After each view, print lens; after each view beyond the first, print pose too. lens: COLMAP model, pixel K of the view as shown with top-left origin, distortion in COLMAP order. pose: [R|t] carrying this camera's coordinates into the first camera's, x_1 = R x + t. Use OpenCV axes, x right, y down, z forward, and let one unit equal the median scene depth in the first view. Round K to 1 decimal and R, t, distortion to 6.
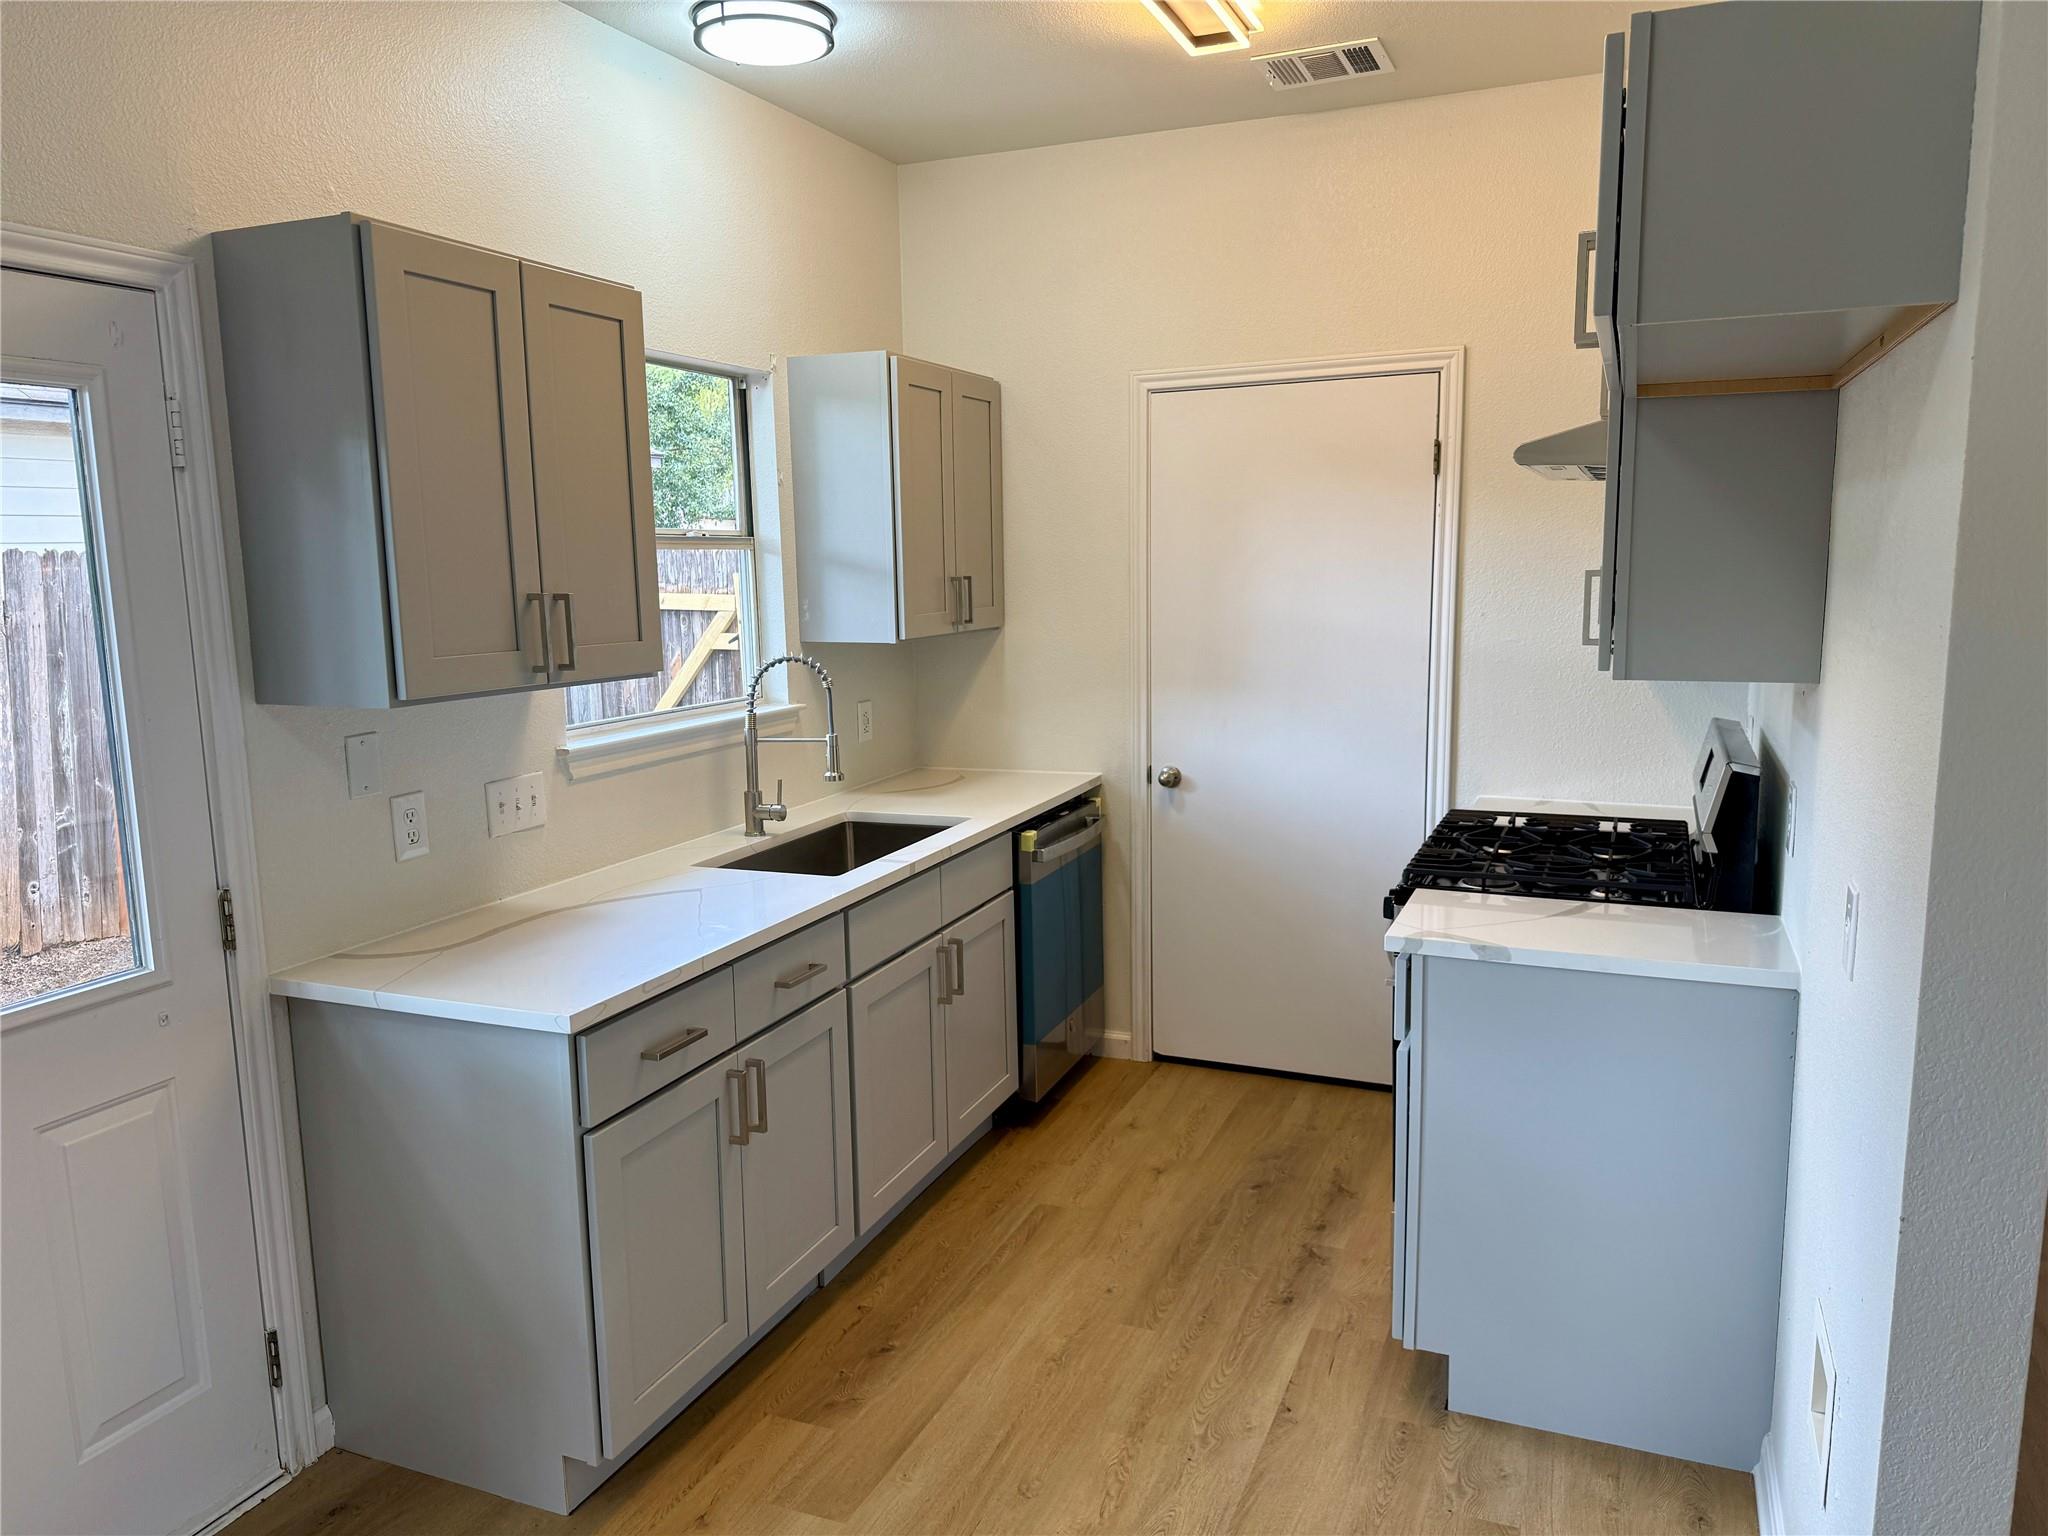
lens RADIAL K [[1425.8, 0, 1025.5], [0, 1425.8, 776.5], [0, 0, 1]] dist [0.046878, -0.035234]
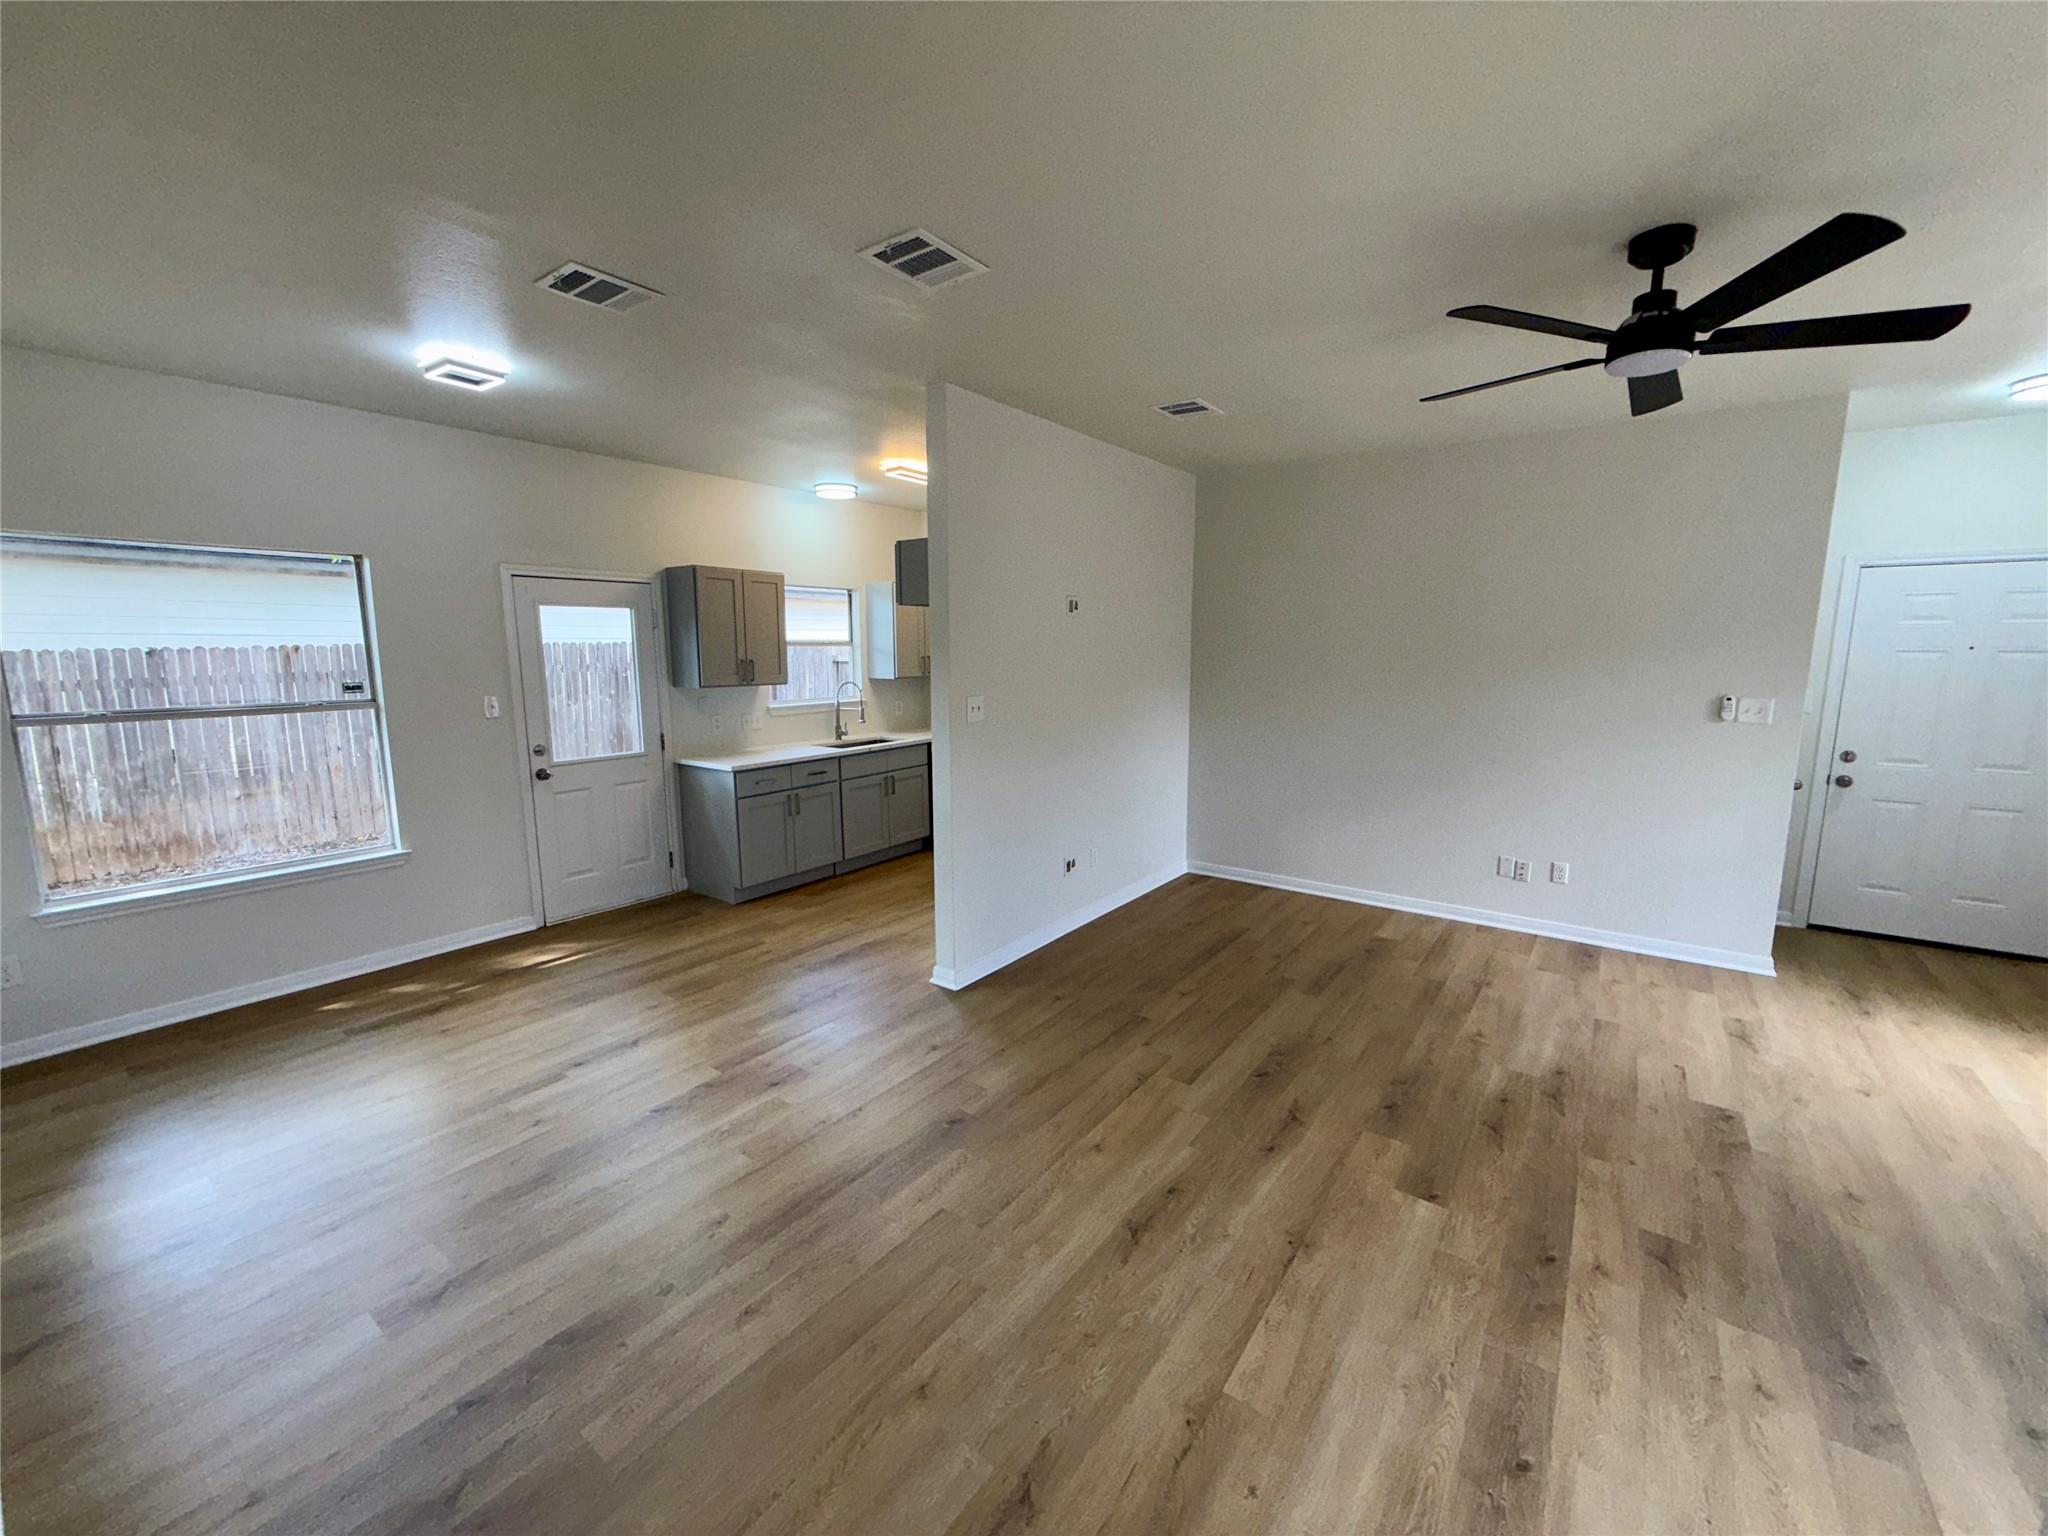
lens RADIAL K [[817.4, 0, 1019.4], [0, 817.4, 766.9], [0, 0, 1]] dist [0.001365, 0.000204]
pose [[0.970938, 0.048967, -0.234269, 0.661146], [-0.050367, 0.998731, 0.000006, 0.087111], [0.233972, 0.011794, 0.972172, -0.675435]]
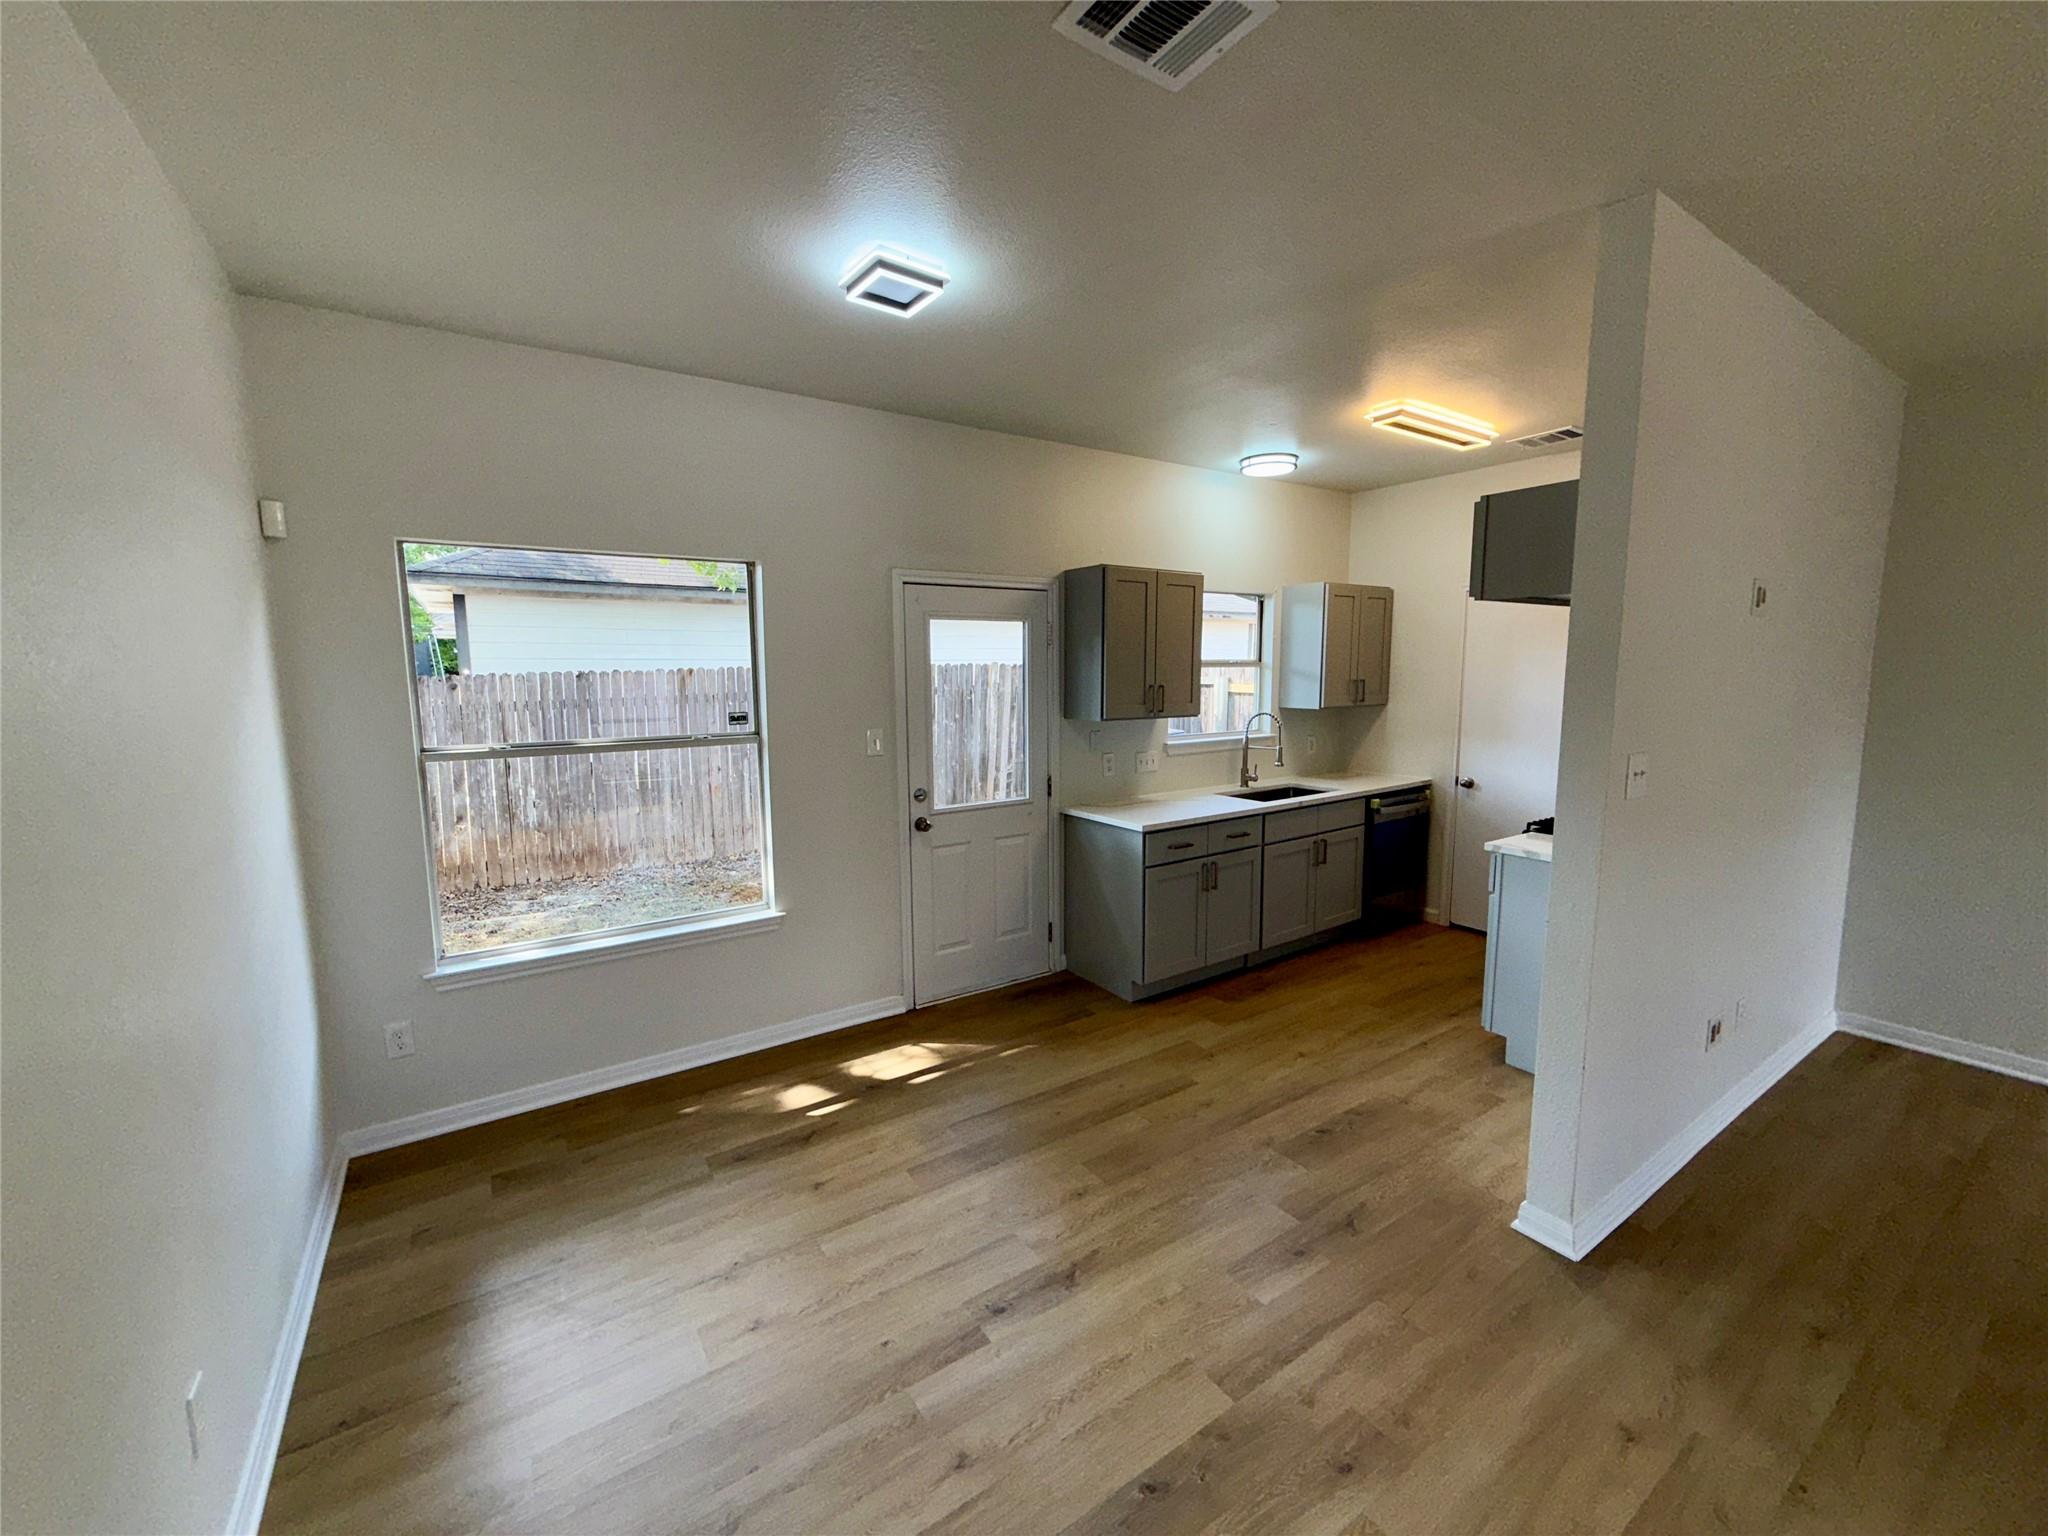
lens RADIAL K [[817.4, 0, 1019.1], [0, 817.4, 765.2], [0, 0, 1]] dist [0.001365, 0.000204]
pose [[0.834462, 0.076219, -0.545769, 0.262947], [-0.092219, 0.995737, -0.001940, 0.046902], [0.543294, 0.051950, 0.837933, -0.387884]]
